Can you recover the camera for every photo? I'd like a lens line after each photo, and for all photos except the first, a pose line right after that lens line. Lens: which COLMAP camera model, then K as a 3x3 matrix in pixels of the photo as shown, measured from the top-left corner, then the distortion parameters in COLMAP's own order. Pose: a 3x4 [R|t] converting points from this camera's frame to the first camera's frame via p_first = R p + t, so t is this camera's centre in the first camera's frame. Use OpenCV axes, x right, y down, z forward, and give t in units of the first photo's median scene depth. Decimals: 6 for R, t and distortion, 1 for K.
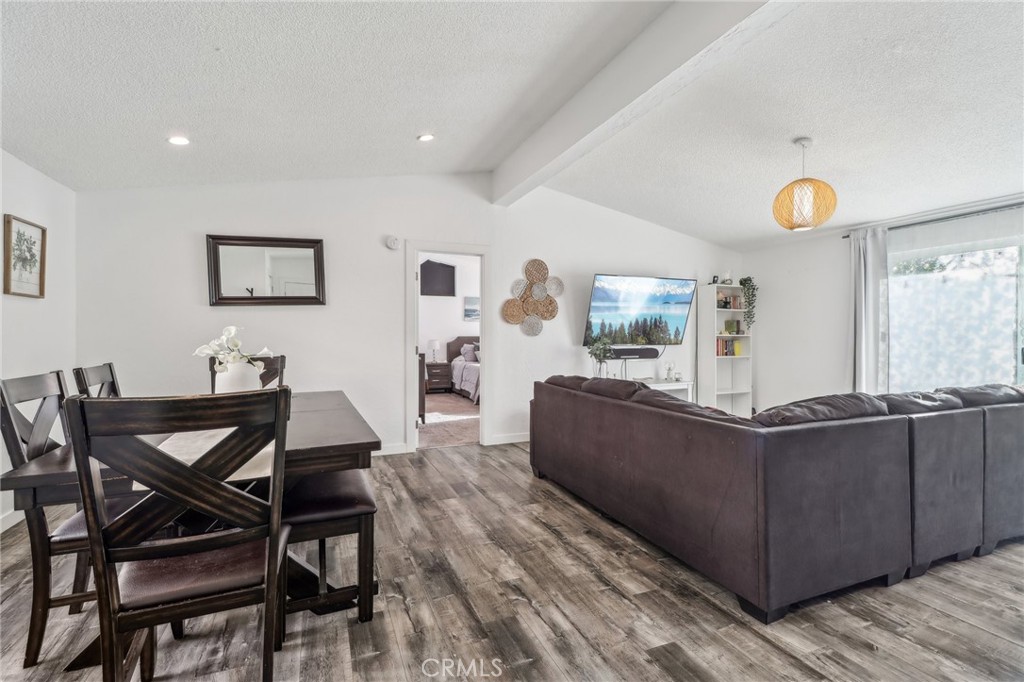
lens RADIAL K [[475.9, 0, 520.6], [0, 475.9, 337.9], [0, 0, 1]] dist [0.022955, -0.012644]
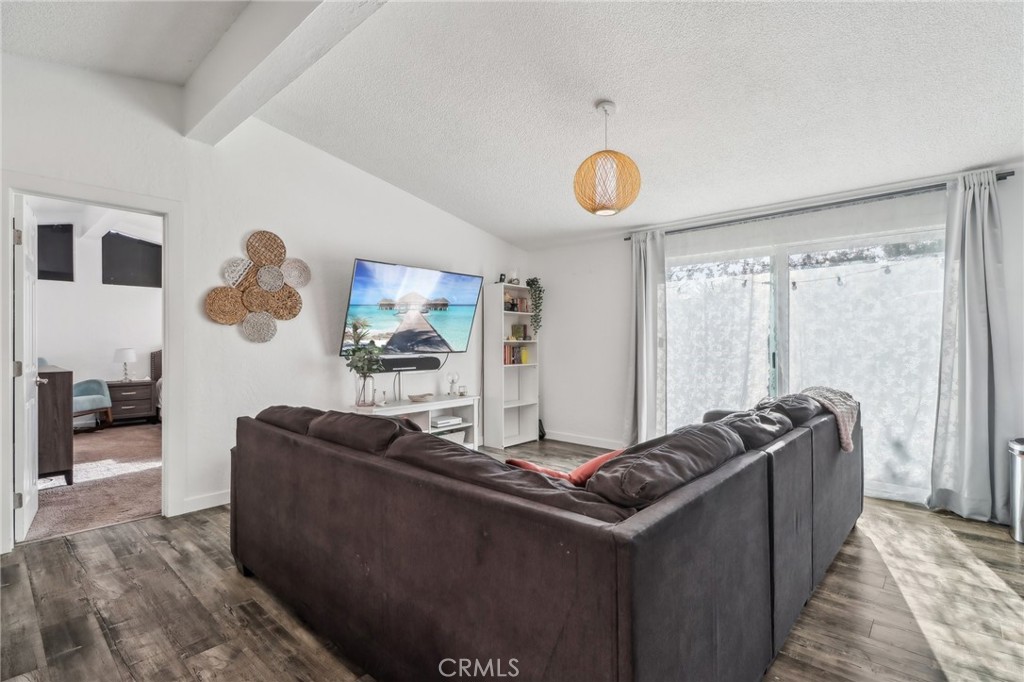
lens RADIAL K [[475.9, 0, 520.6], [0, 475.9, 337.9], [0, 0, 1]] dist [0.022955, -0.012644]
pose [[0.904120, 0.001186, 0.427277, 0.102697], [0.004290, 0.999921, -0.011851, -0.001454], [-0.427257, 0.012548, 0.904043, 0.316026]]
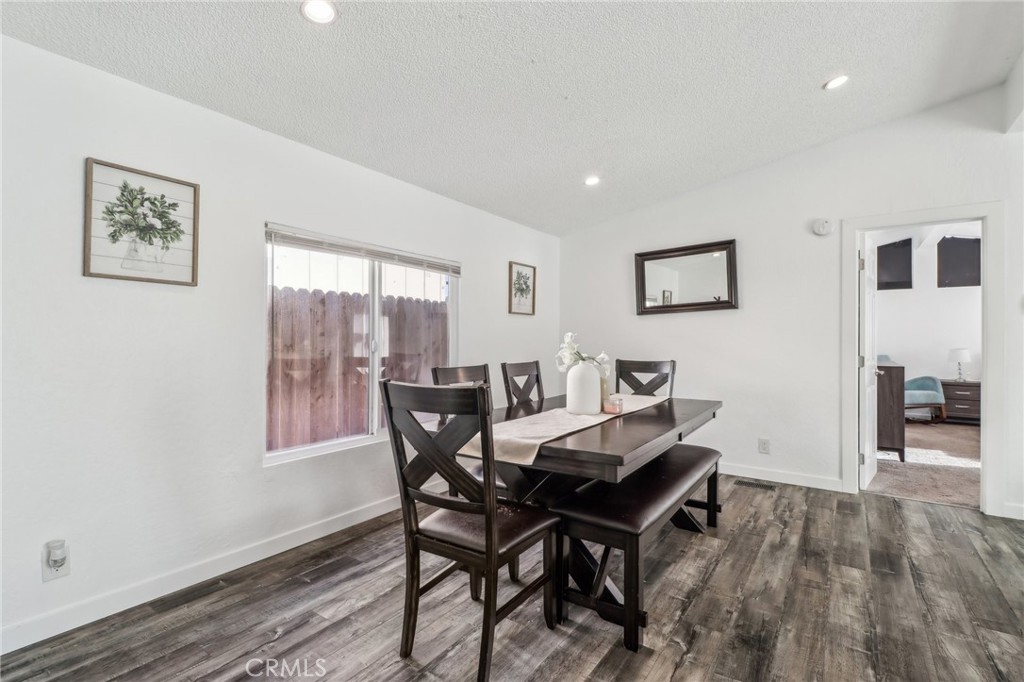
lens RADIAL K [[477.1, 0, 522.1], [0, 477.1, 341.5], [0, 0, 1]] dist [0.020662, -0.010633]
pose [[0.538008, 0.003296, -0.842933, 0.186786], [-0.008355, 0.999964, -0.001423, -0.000499], [0.842898, 0.007808, 0.538016, 0.173889]]
